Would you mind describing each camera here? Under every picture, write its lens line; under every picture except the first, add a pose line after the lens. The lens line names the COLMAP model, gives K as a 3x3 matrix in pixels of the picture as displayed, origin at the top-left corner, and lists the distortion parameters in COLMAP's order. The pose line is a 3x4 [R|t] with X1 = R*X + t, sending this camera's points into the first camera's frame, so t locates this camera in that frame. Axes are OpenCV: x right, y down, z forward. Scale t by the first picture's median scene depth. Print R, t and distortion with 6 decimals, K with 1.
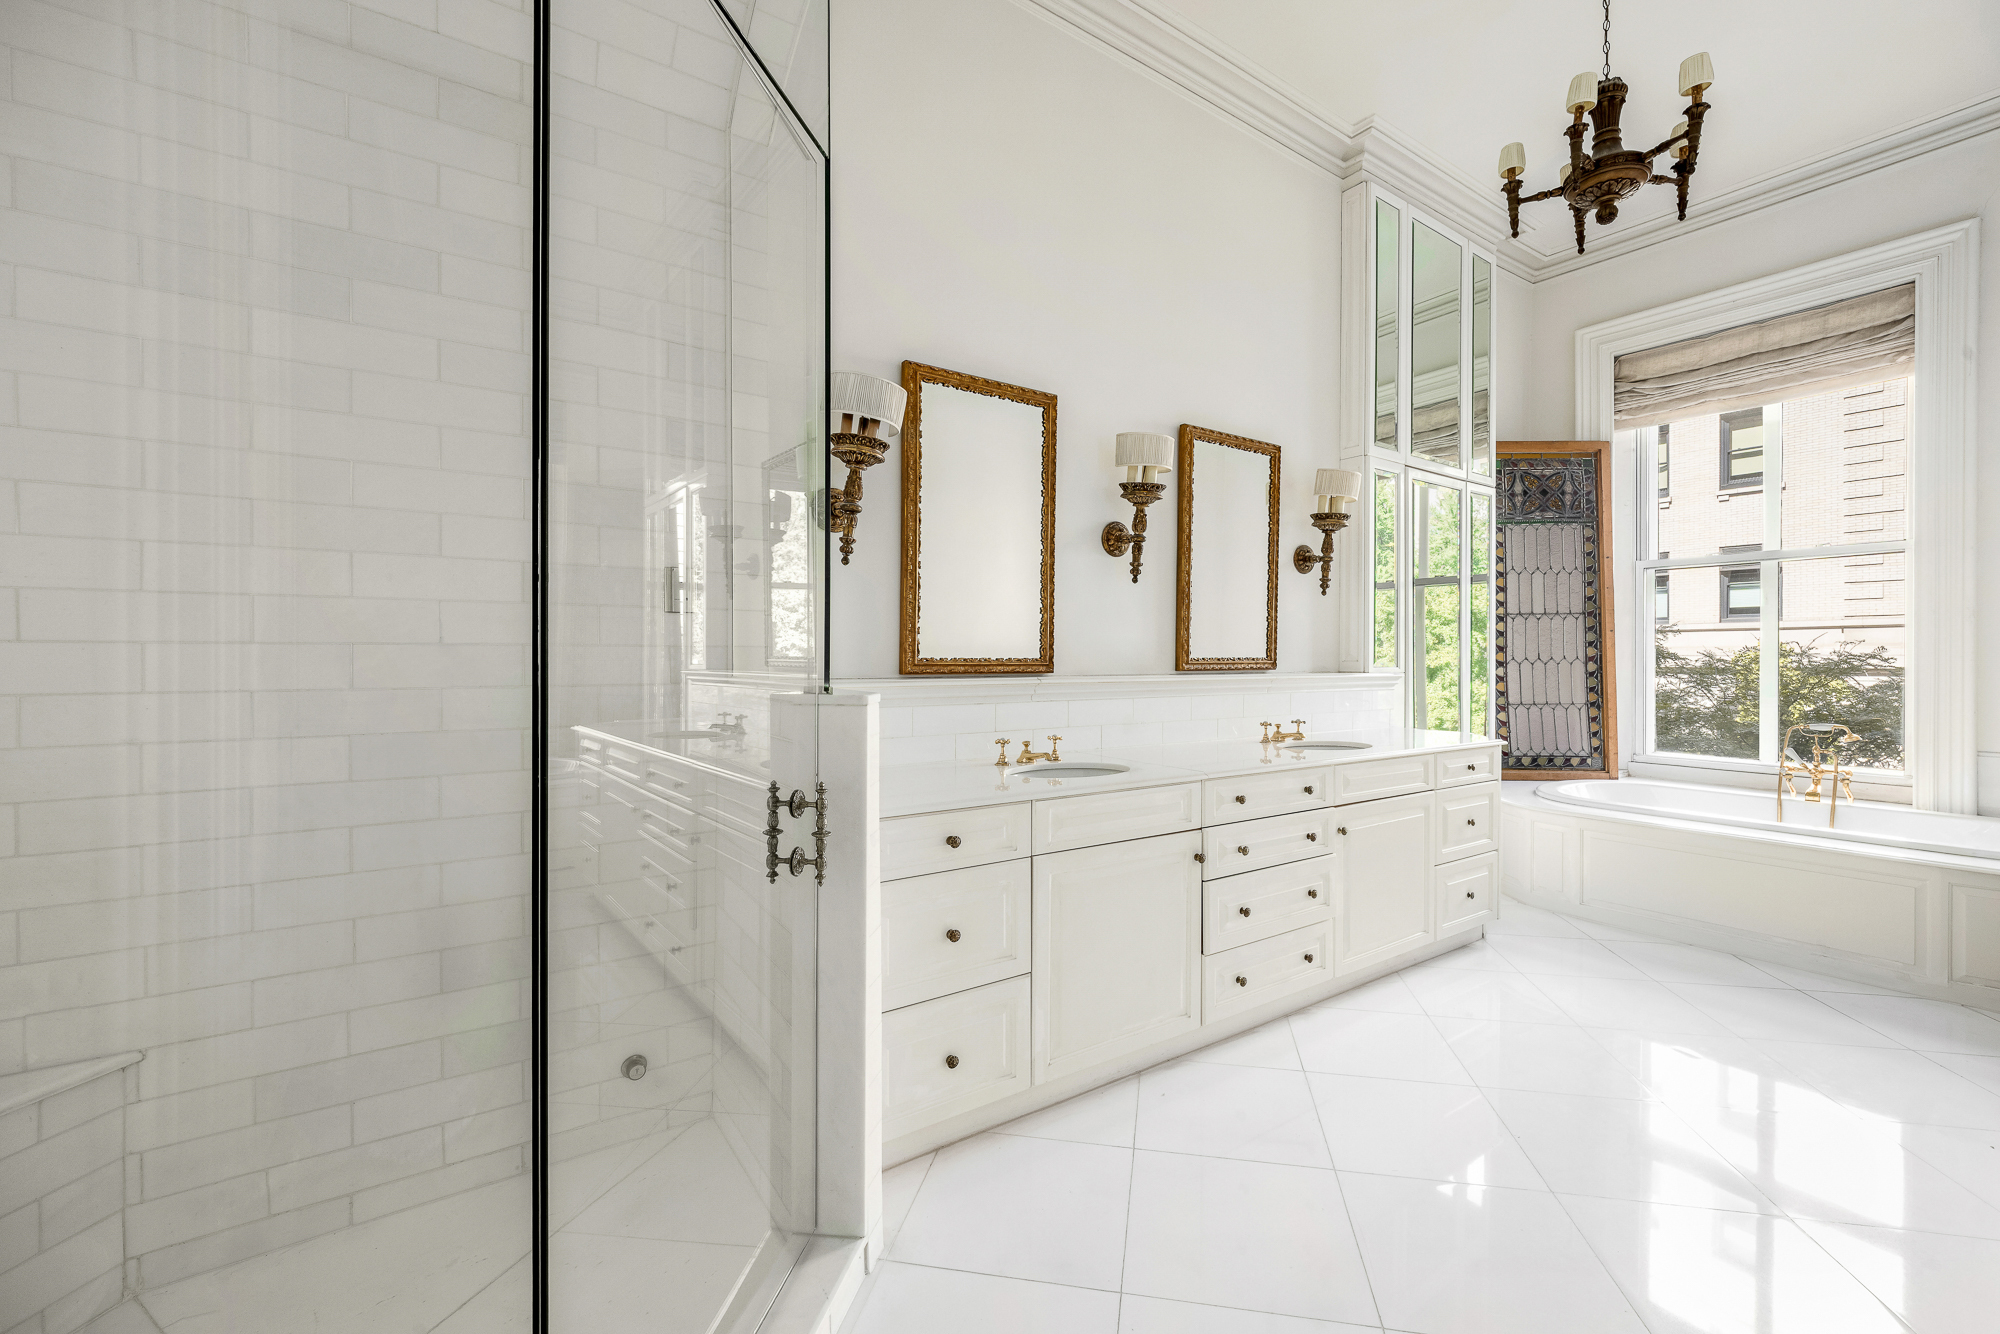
lens RADIAL K [[850.9, 0, 1000.0], [0, 850.9, 667.0], [0, 0, 1]] dist [0.000056, 0.000255]
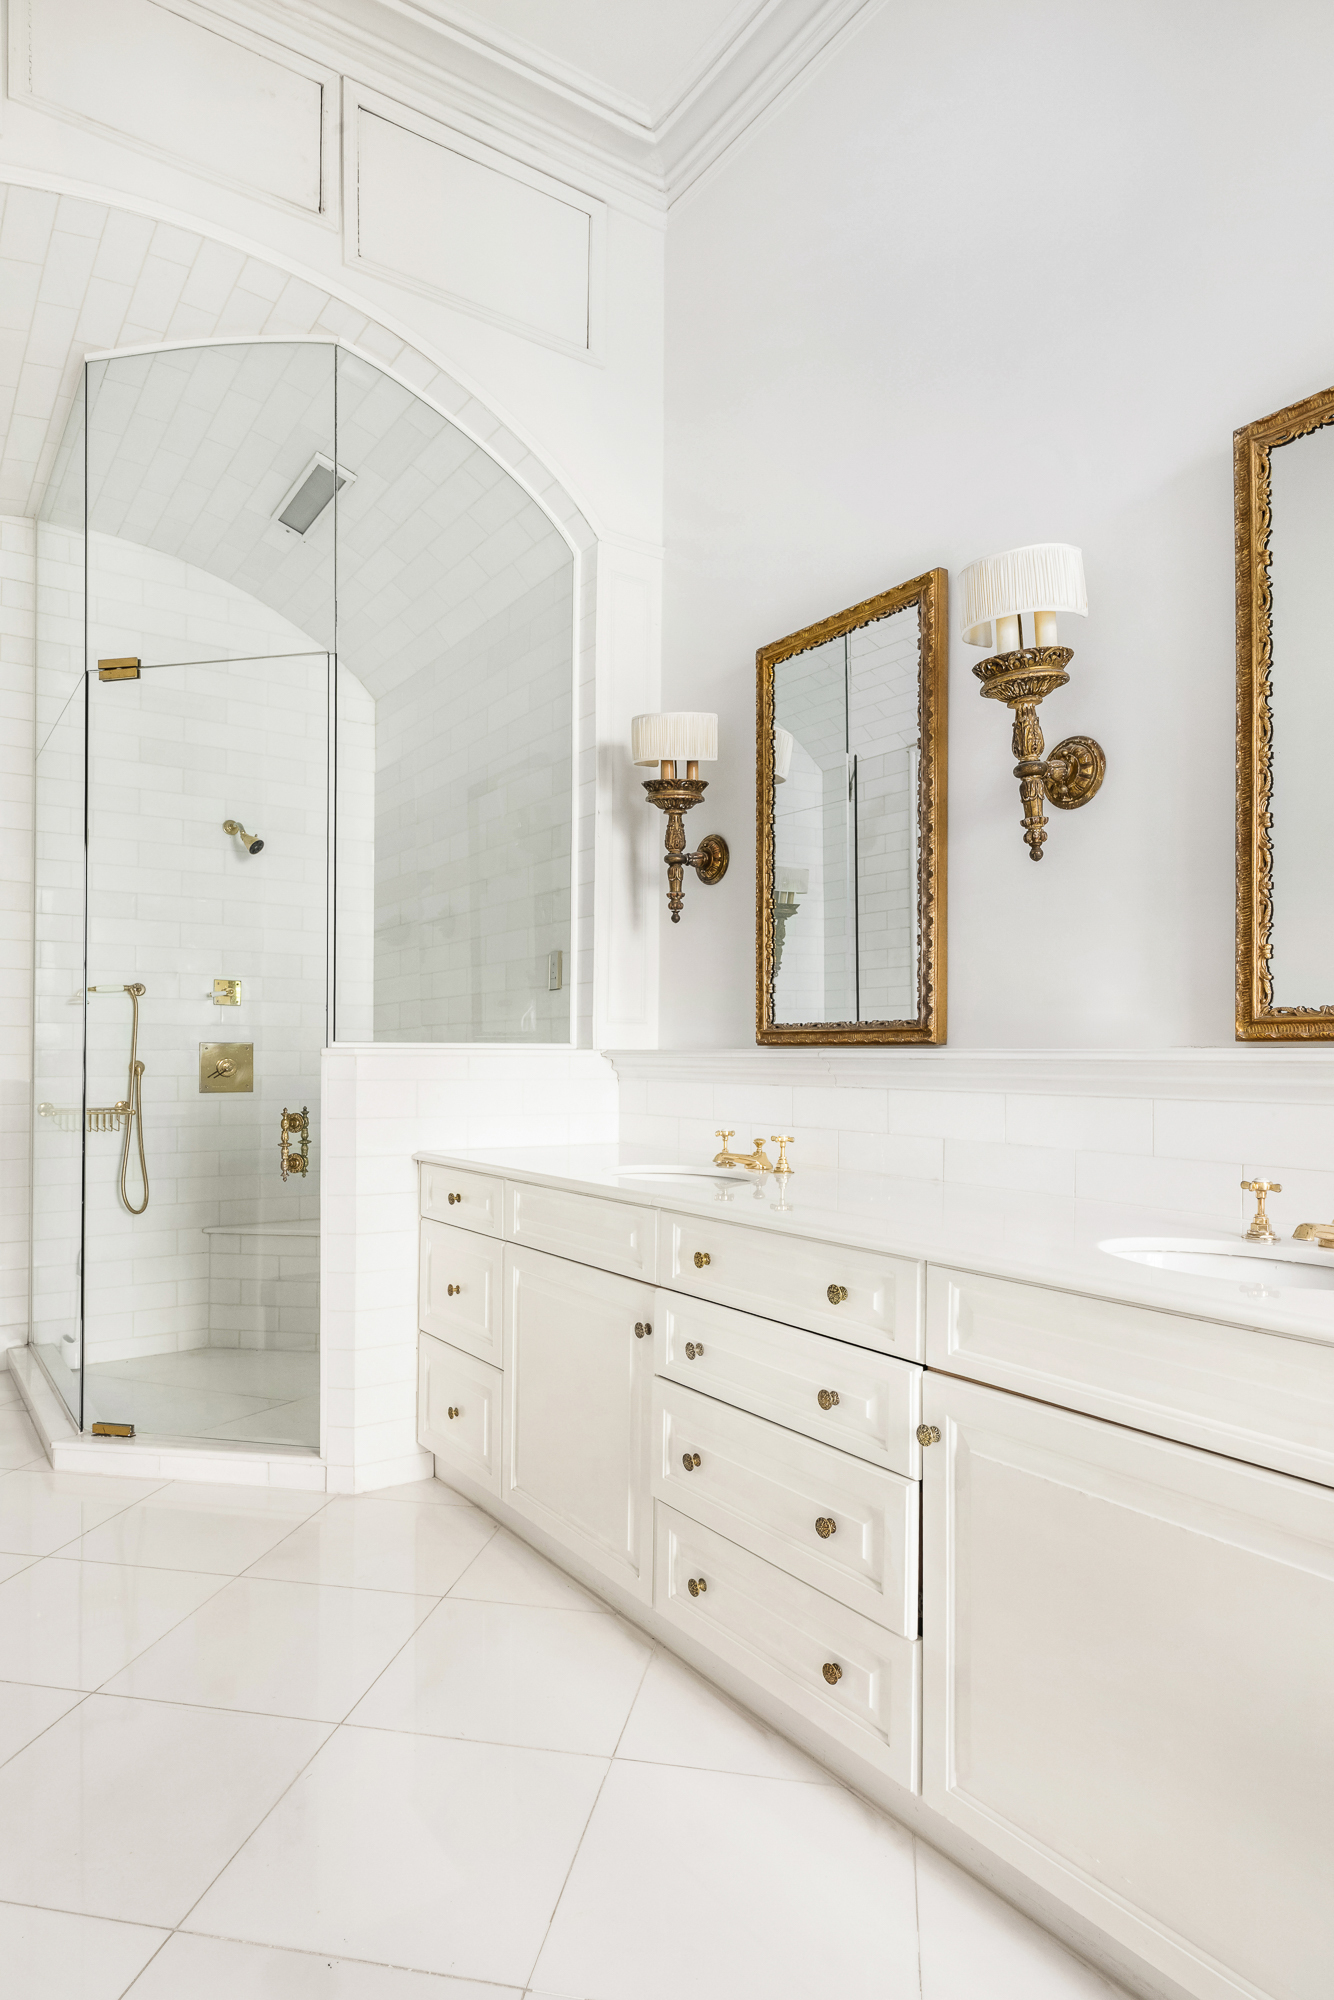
lens RADIAL K [[1208.3, 0, 667.0], [0, 1208.3, 1000.0], [0, 0, 1]] dist [0.071711, 0.000180]
pose [[0.021004, -0.019318, -0.999593, 1.081921], [-0.010906, 0.999749, -0.019550, -0.009408], [0.999720, 0.011312, 0.020788, 0.921147]]
